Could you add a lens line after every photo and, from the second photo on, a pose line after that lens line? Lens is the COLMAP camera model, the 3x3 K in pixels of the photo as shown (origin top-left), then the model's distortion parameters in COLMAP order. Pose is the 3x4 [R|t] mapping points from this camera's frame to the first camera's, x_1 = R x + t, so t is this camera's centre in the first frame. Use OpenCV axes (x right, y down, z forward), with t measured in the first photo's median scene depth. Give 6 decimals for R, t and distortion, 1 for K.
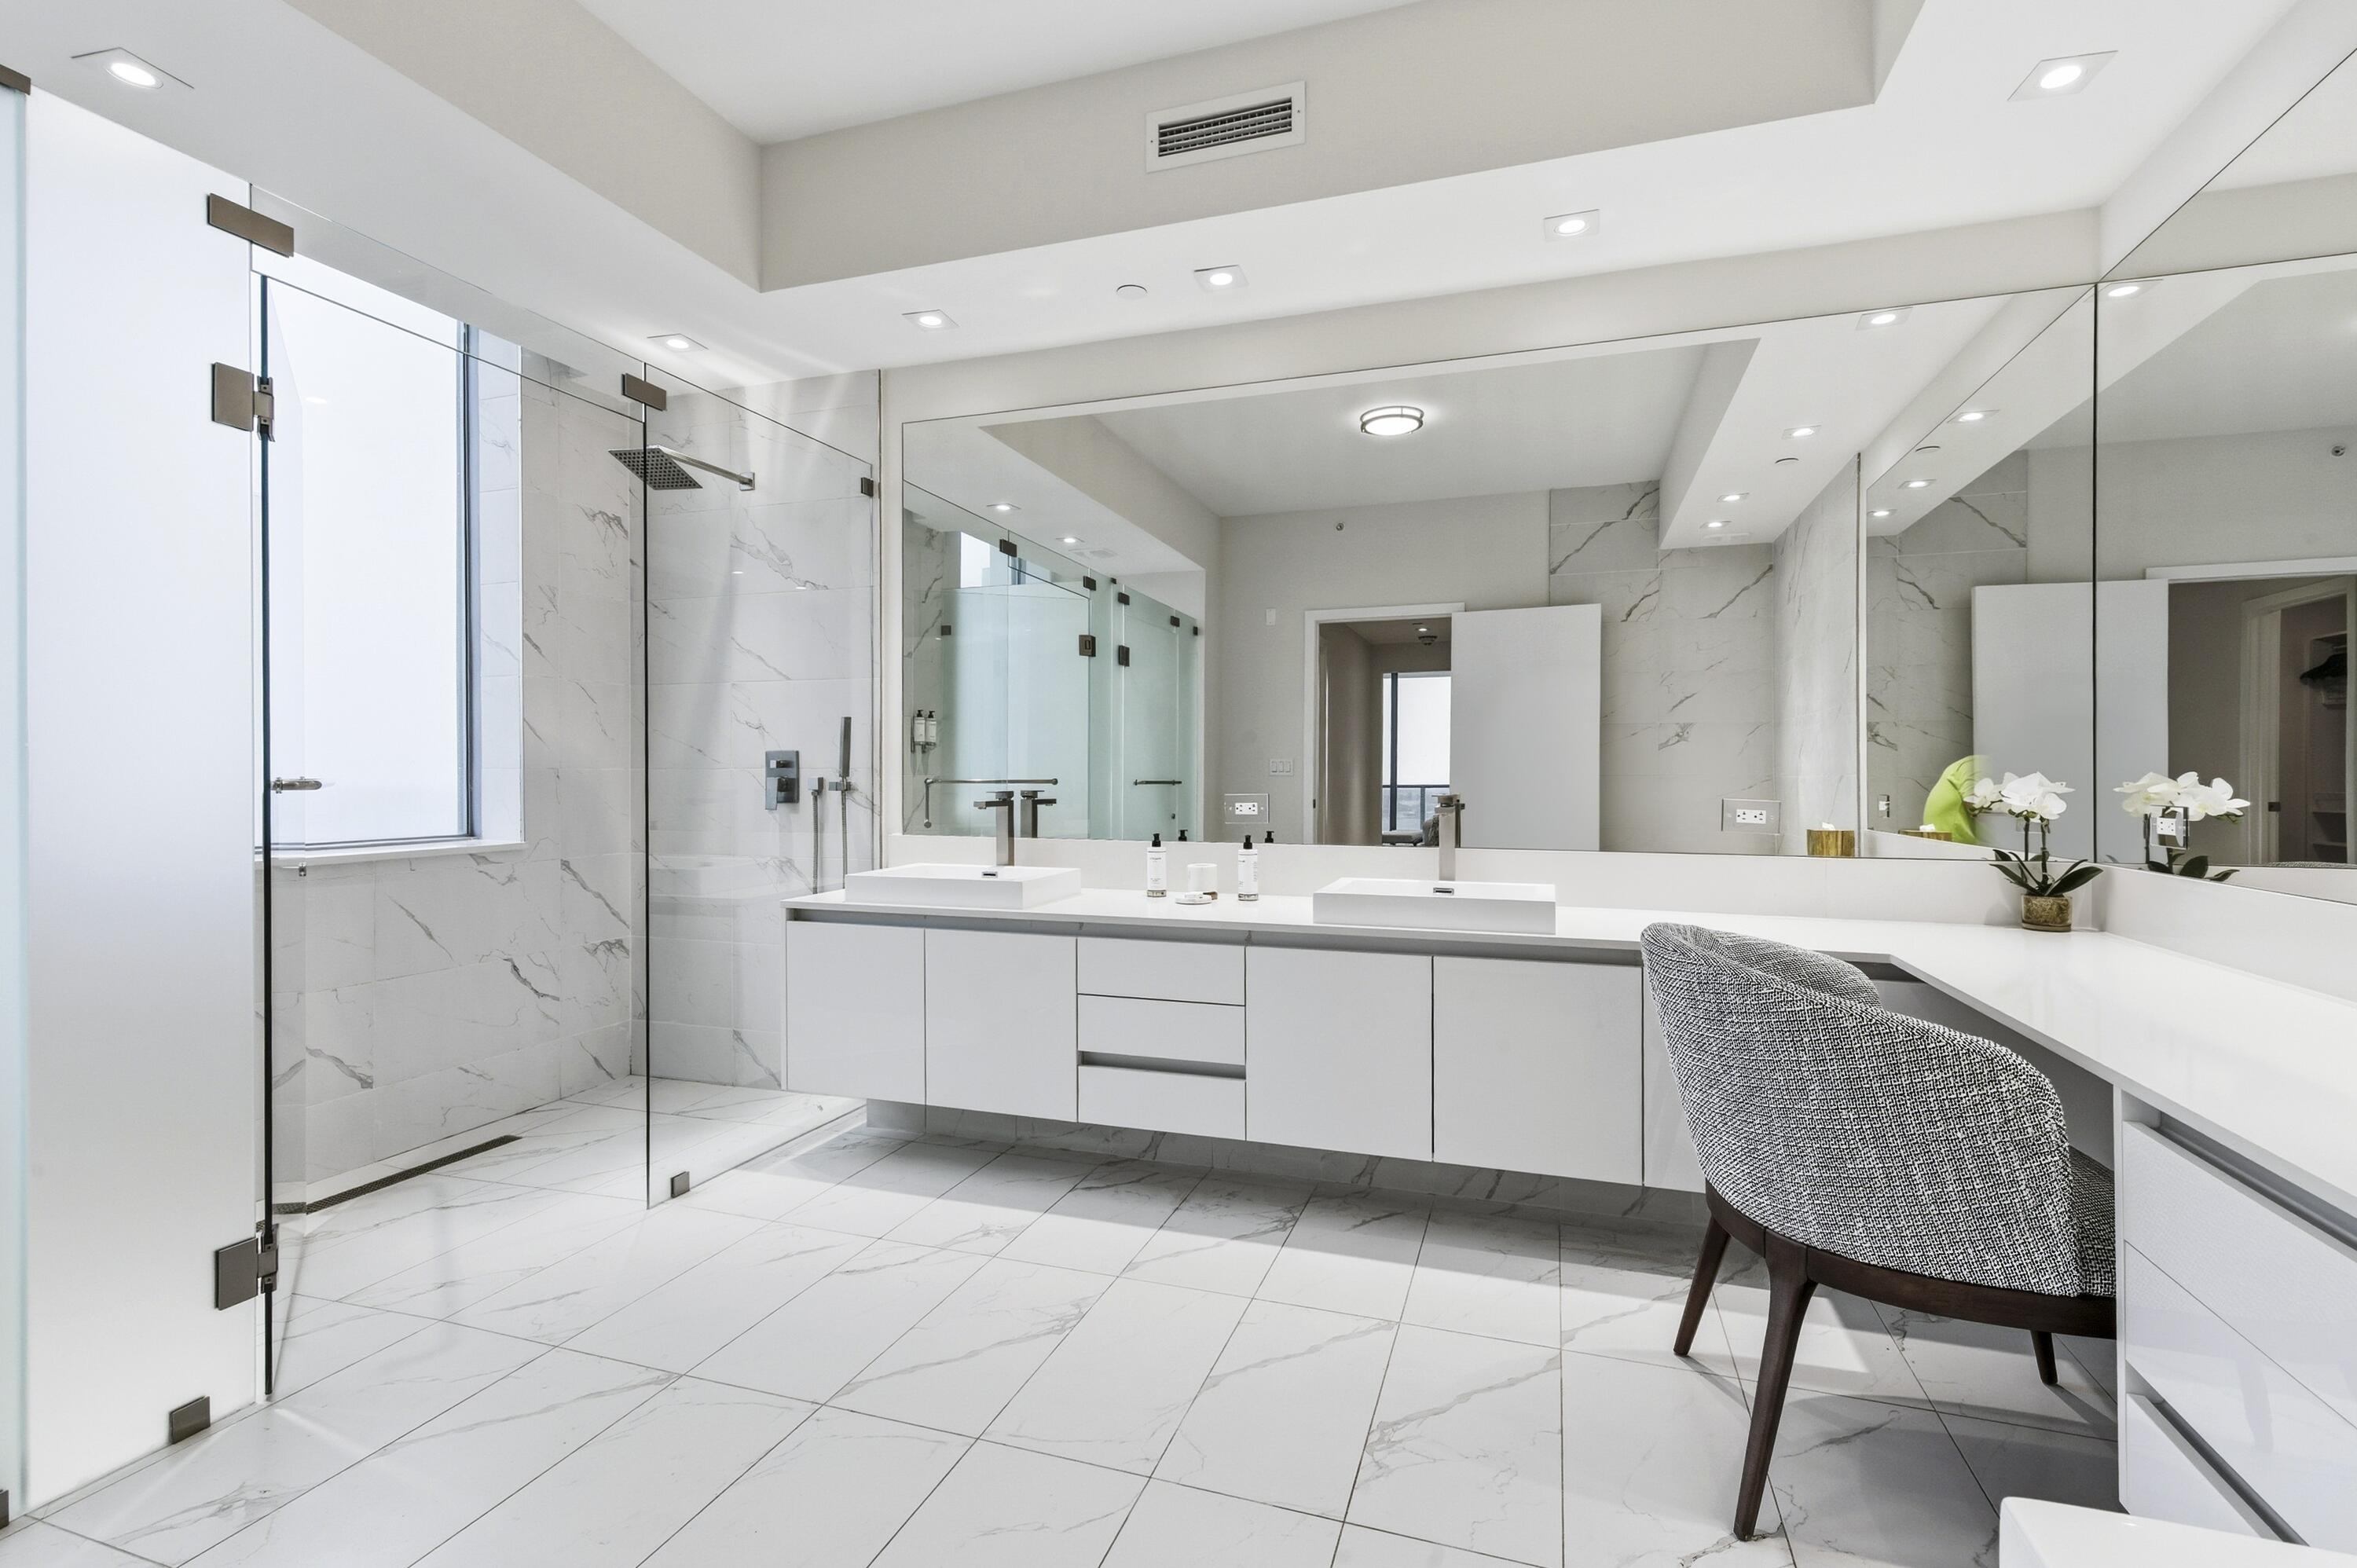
lens RADIAL K [[1030.5, 0, 1222.2], [0, 1030.5, 775.5], [0, 0, 1]] dist [0.009145, -0.000559]
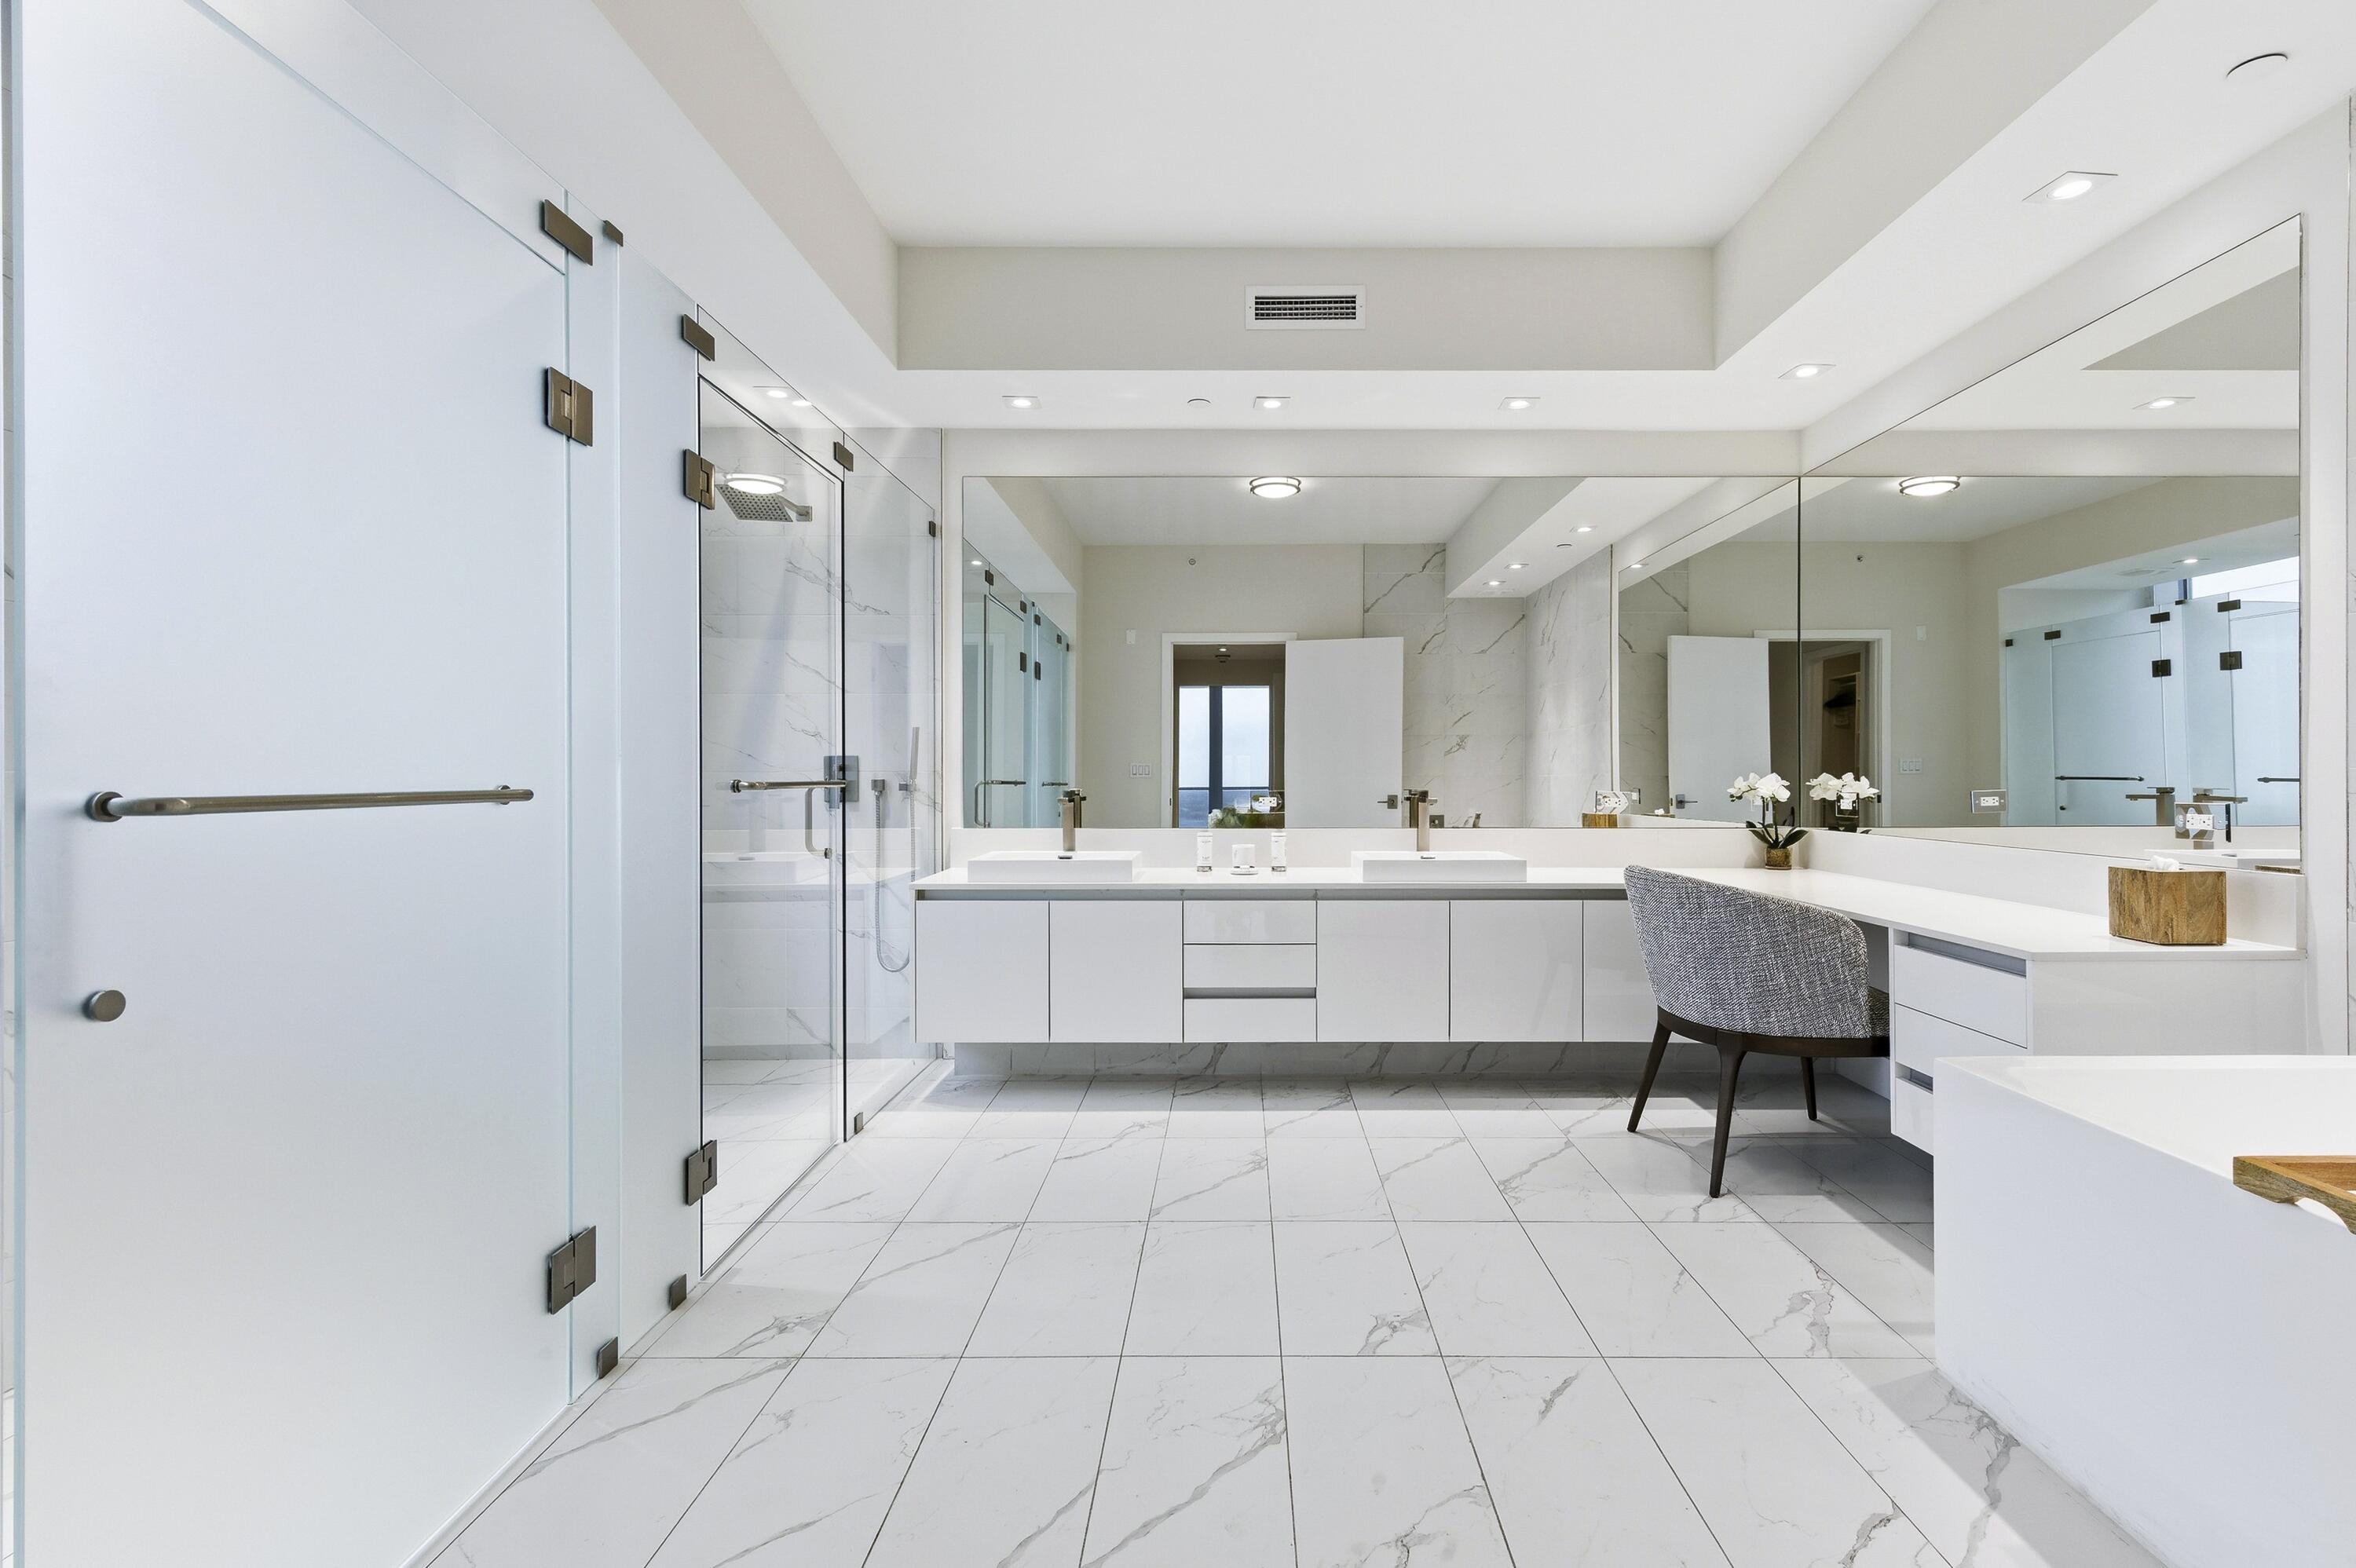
lens RADIAL K [[1030.1, 0, 1221.6], [0, 1030.1, 775.5], [0, 0, 1]] dist [0.009145, -0.000559]
pose [[0.951277, -0.002617, 0.308327, -0.466662], [0.003088, 0.999995, -0.001038, -0.000231], [-0.308323, 0.001940, 0.951280, -0.241460]]
